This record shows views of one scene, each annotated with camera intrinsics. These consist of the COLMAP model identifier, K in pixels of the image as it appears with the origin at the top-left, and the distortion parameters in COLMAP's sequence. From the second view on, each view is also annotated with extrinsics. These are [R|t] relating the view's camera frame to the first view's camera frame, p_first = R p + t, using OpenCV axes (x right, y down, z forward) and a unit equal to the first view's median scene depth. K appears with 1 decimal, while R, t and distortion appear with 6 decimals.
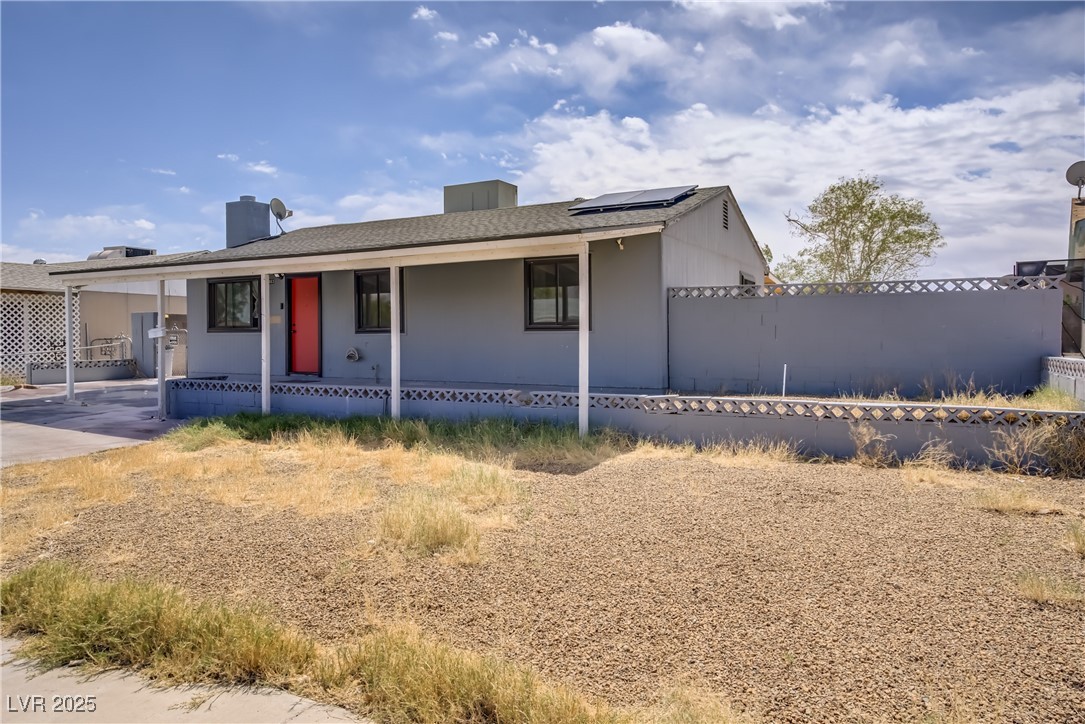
lens RADIAL K [[732.3, 0, 565.1], [0, 732.3, 335.4], [0, 0, 1]] dist [-0.011680, 0.031134]
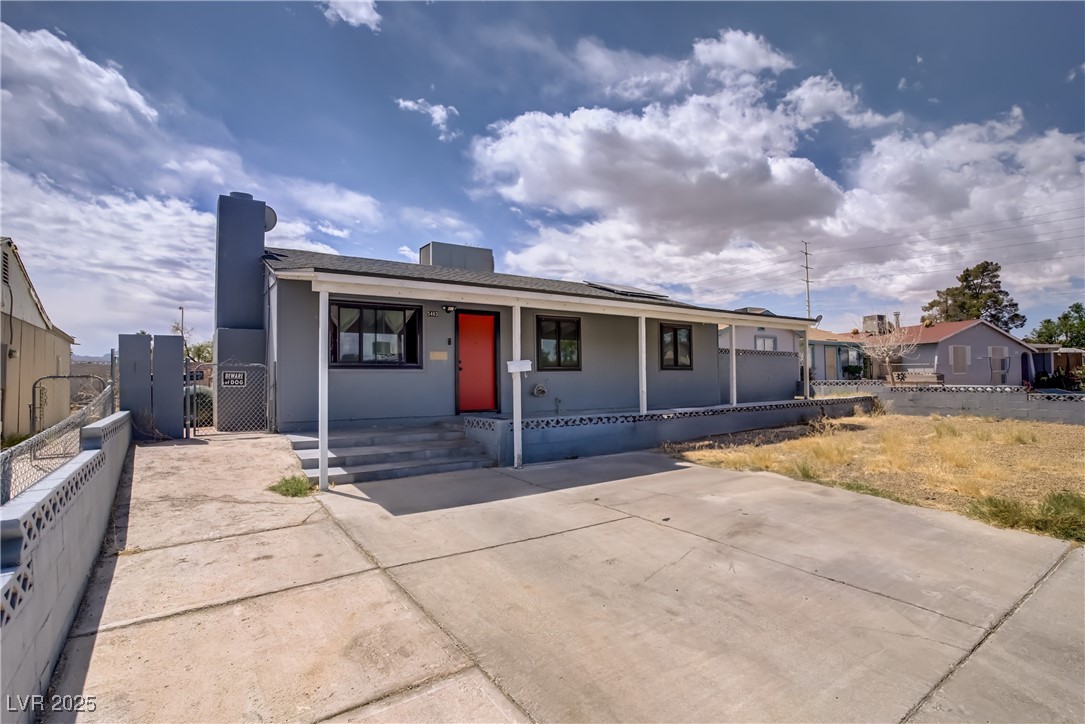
lens RADIAL K [[535.1, 0, 542.5], [0, 535.1, 355.0], [0, 0, 1]] dist [-0.070453, 0.029071]
pose [[0.476520, 0.040886, 0.878212, -0.685146], [0.007543, 0.998691, -0.050588, 0.009241], [-0.879131, 0.030731, 0.475588, 0.410913]]
